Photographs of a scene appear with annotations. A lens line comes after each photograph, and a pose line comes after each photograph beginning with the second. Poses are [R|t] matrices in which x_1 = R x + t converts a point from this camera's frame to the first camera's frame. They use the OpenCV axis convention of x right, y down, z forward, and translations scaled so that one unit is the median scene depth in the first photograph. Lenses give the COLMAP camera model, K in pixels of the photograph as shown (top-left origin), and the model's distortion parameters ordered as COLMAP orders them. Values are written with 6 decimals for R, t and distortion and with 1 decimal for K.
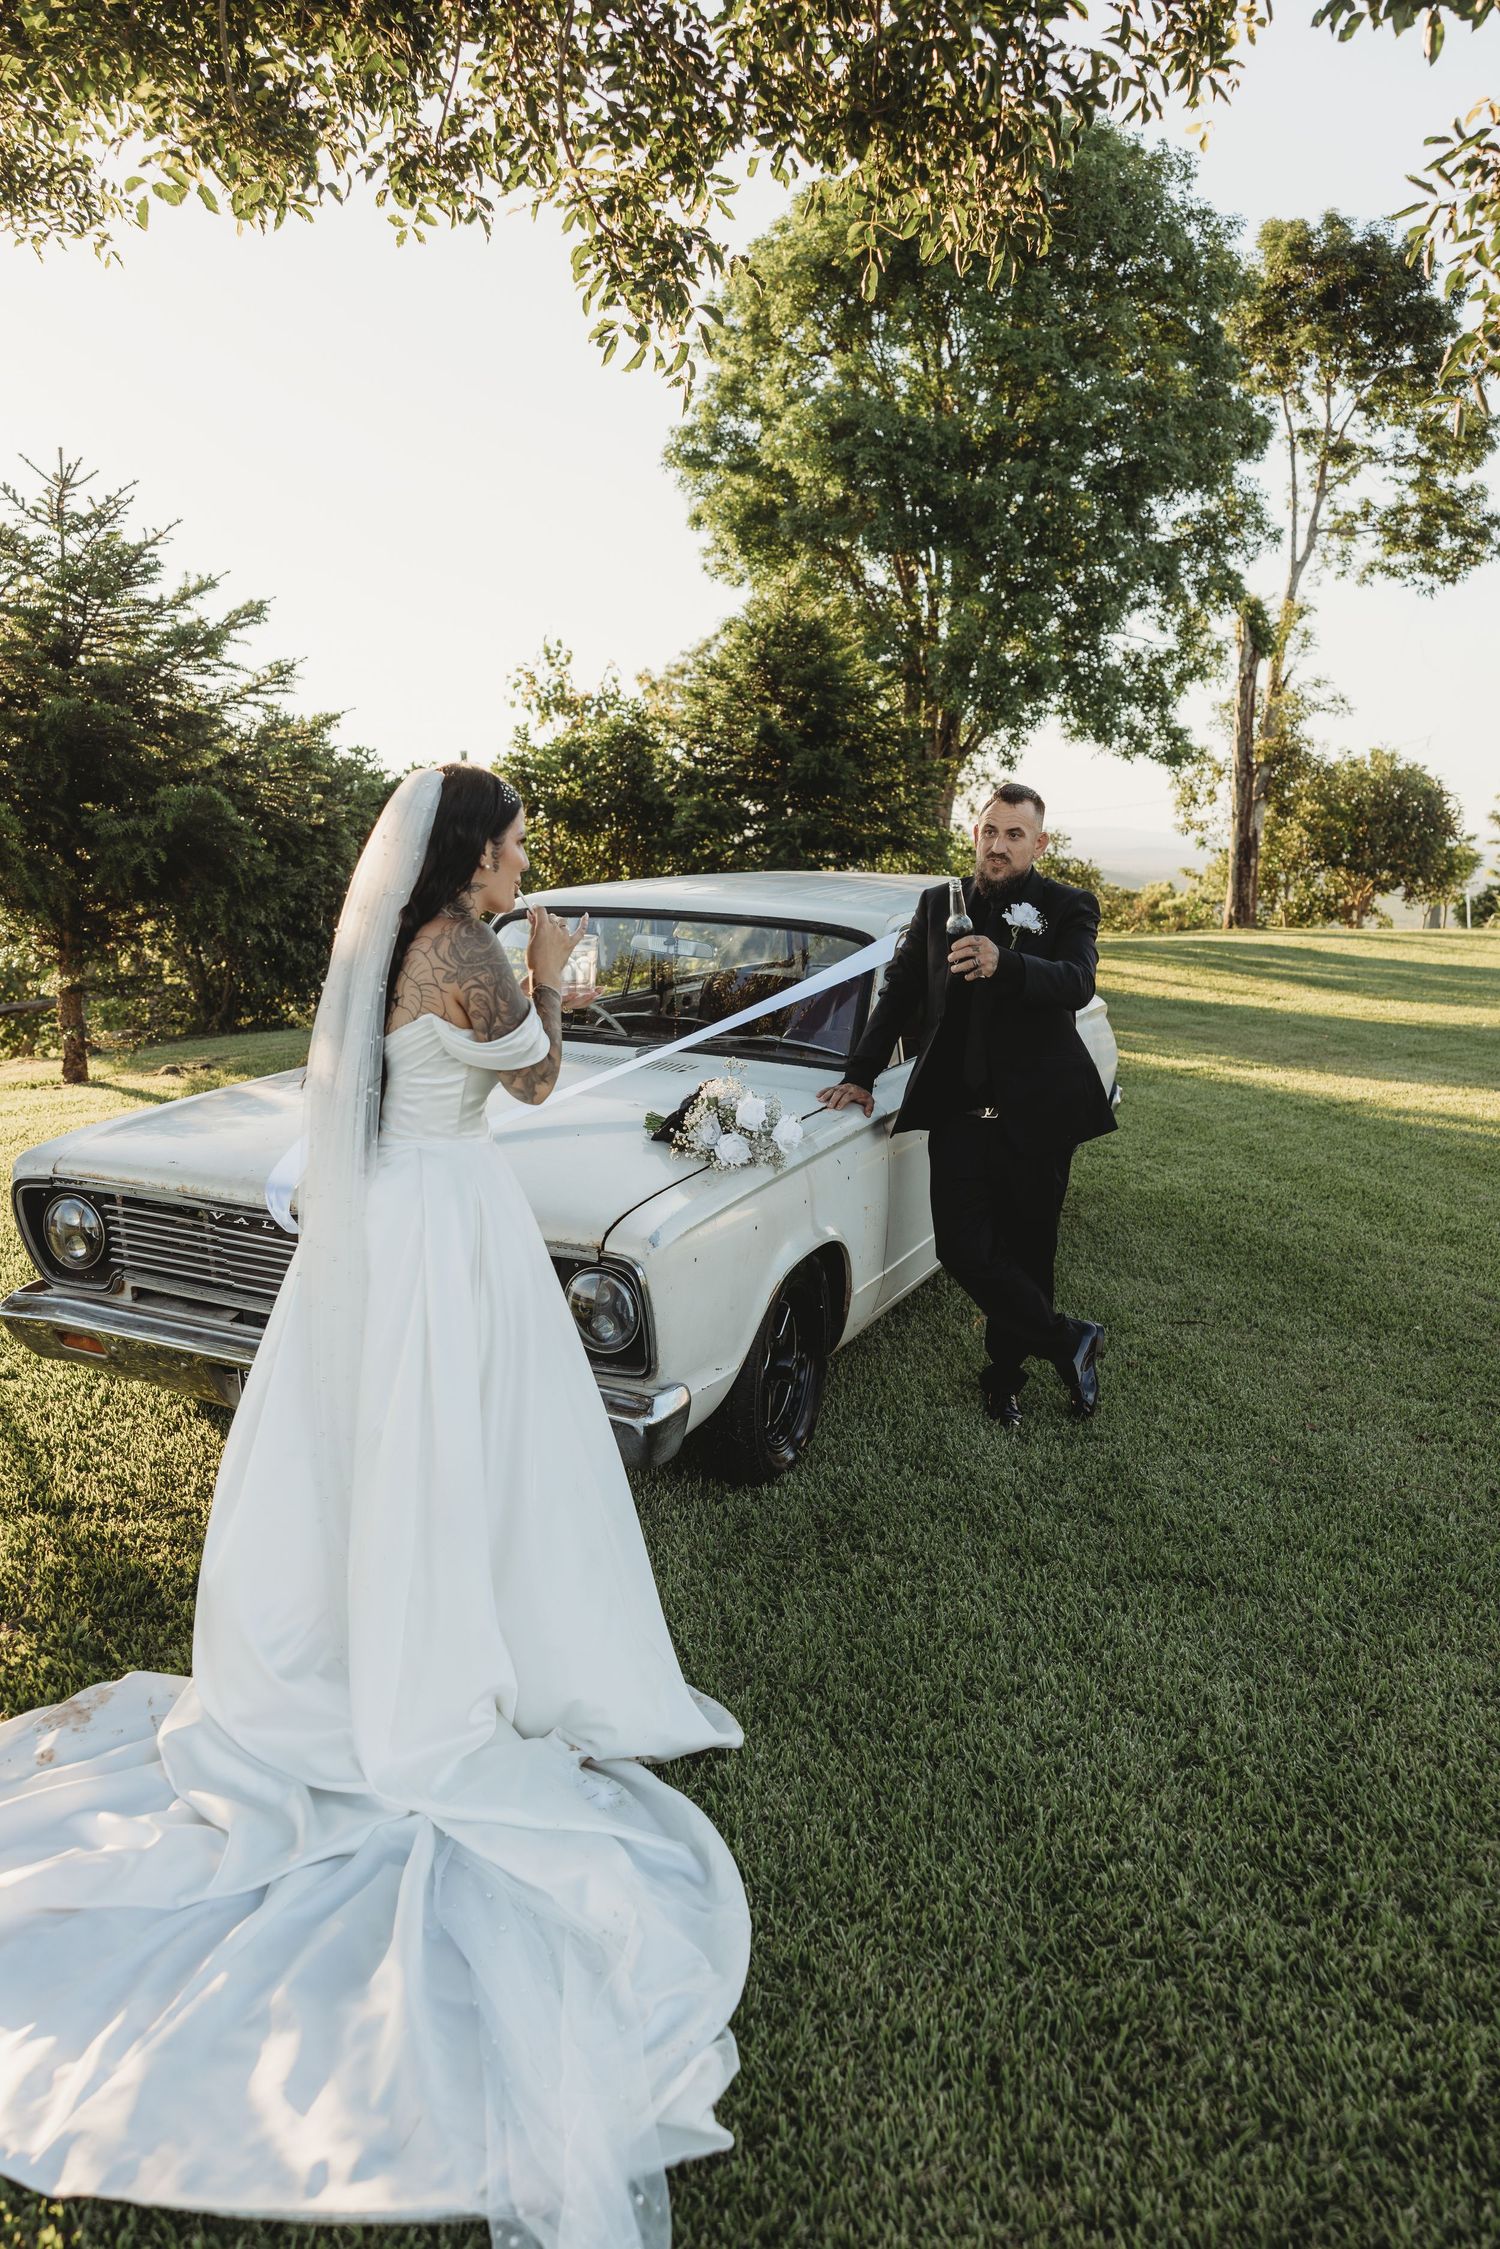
lens RADIAL K [[1794.8, 0, 758.5], [0, 1794.8, 1126.9], [0, 0, 1]] dist [-0.001365, 0.024585]
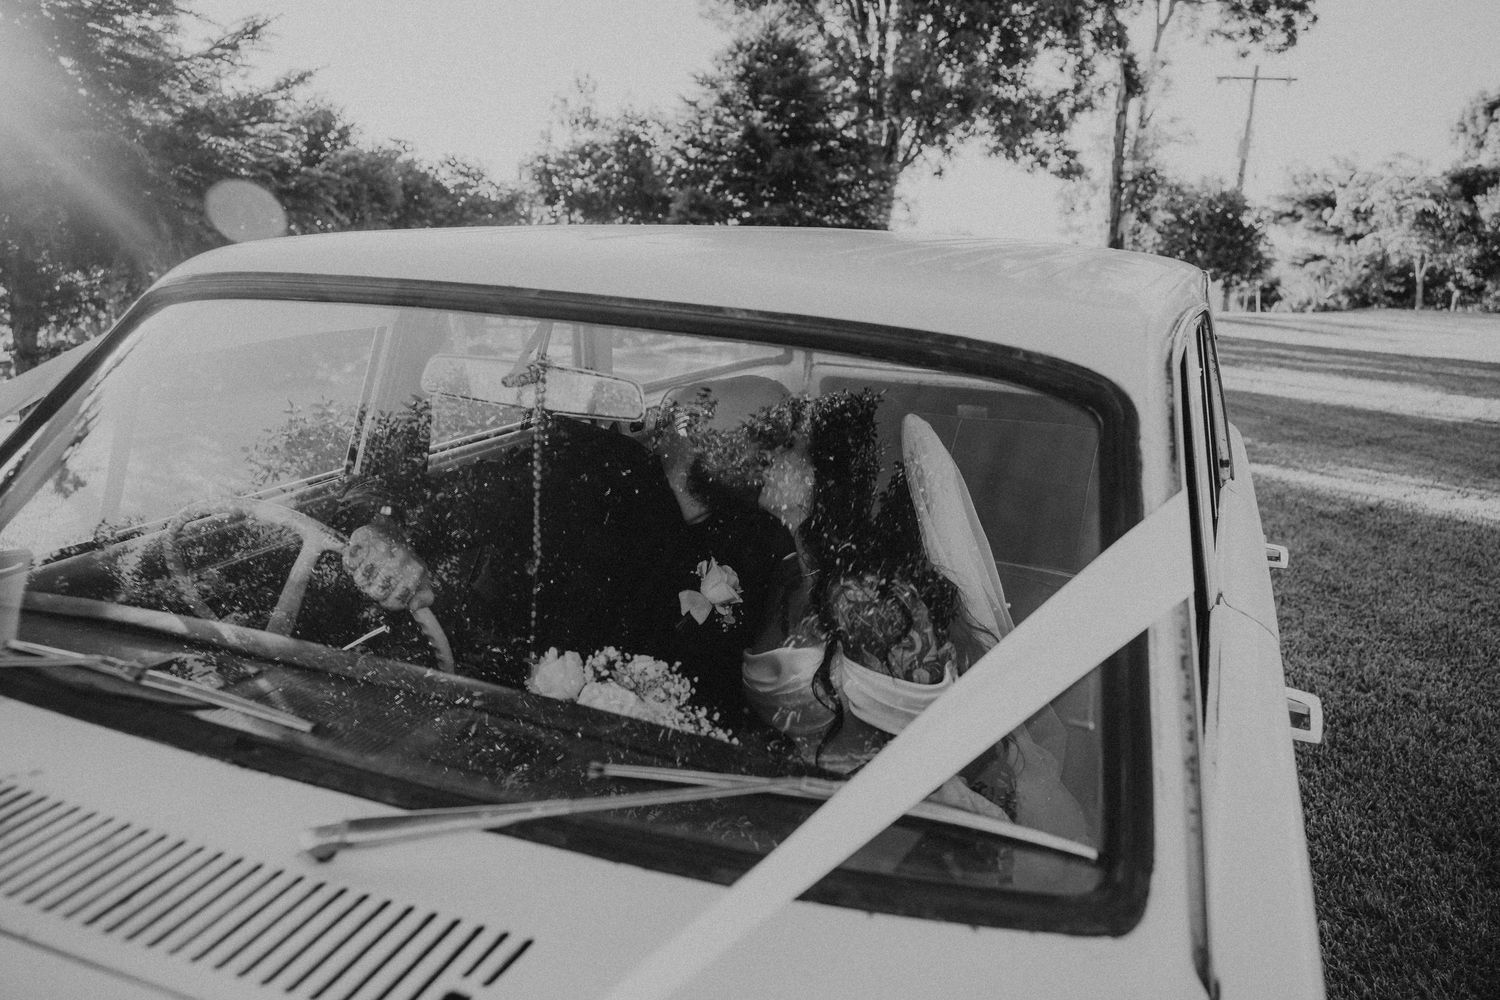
lens RADIAL K [[1197.1, 0, 750.0], [0, 1197.1, 502.5], [0, 0, 1]] dist [-0.001365, 0.024585]
pose [[0.999714, 0.018461, 0.015193, -0.001681], [-0.019297, 0.998195, 0.056868, -0.017370], [-0.014115, -0.057145, 0.998266, 0.146500]]
